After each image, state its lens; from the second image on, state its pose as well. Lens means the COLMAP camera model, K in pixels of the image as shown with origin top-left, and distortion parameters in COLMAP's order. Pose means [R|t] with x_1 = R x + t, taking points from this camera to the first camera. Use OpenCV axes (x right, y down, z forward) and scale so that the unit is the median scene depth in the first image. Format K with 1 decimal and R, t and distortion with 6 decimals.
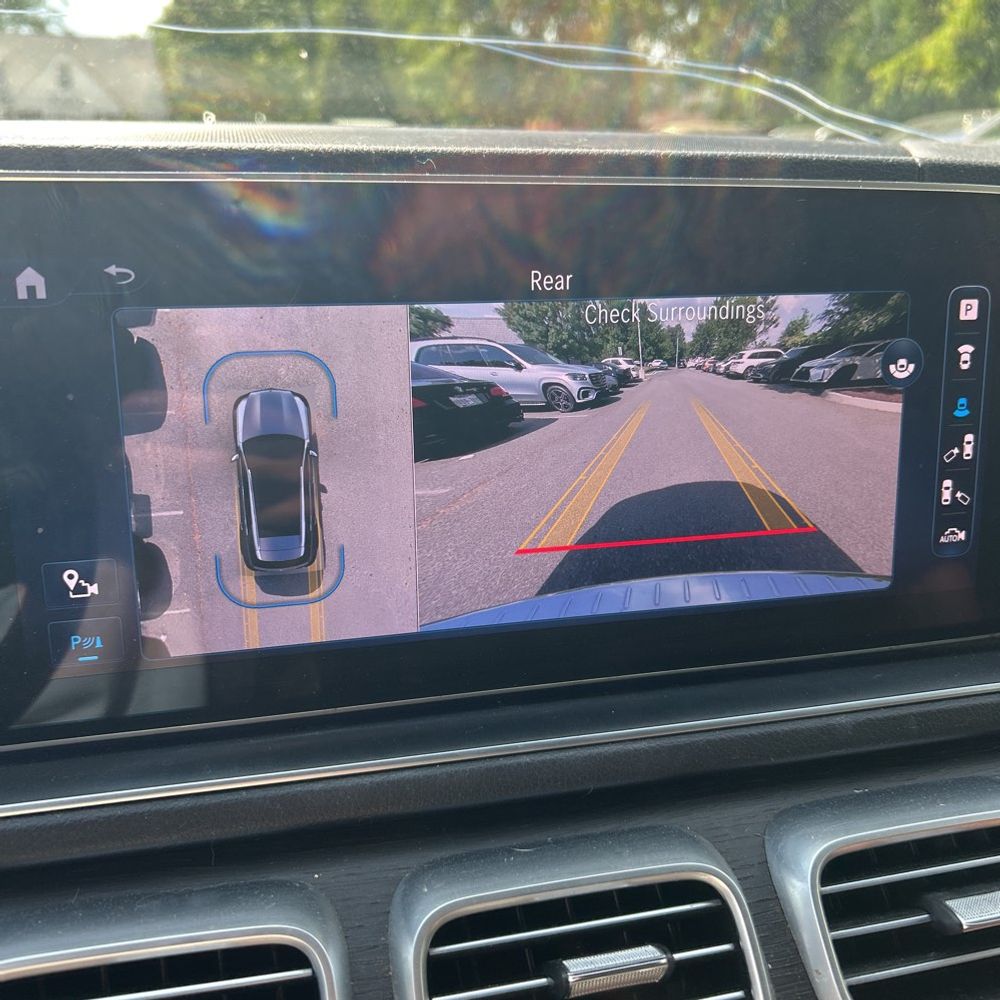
lens RADIAL K [[996.8, 0, 493.9], [0, 996.8, 486.0], [0, 0, 1]] dist [0.001903, -0.001063]
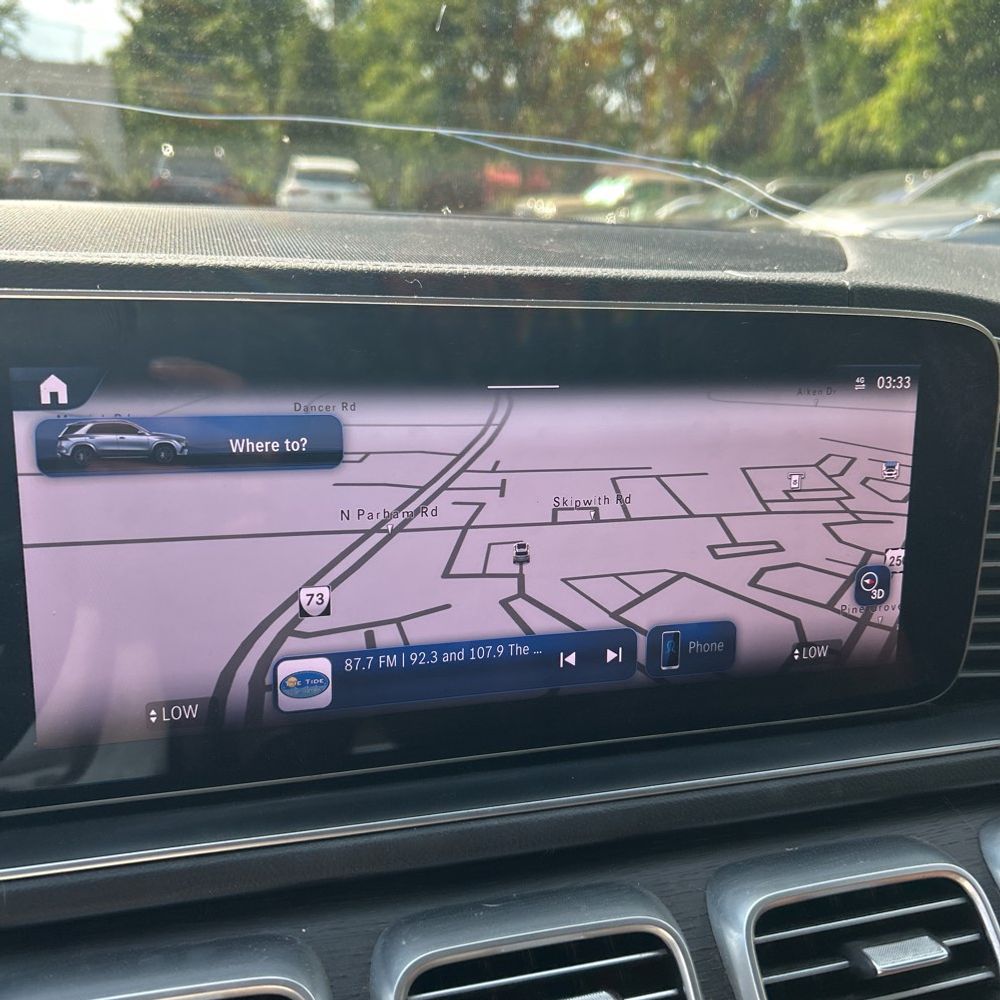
lens RADIAL K [[996.0, 0, 500.0], [0, 996.0, 500.0], [0, 0, 1]] dist [-0.001517, 0.006749]
pose [[0.998408, 0.017090, 0.053755, -0.027106], [-0.015978, 0.999651, -0.021048, -0.060865], [-0.054096, 0.020155, 0.998332, -0.113045]]
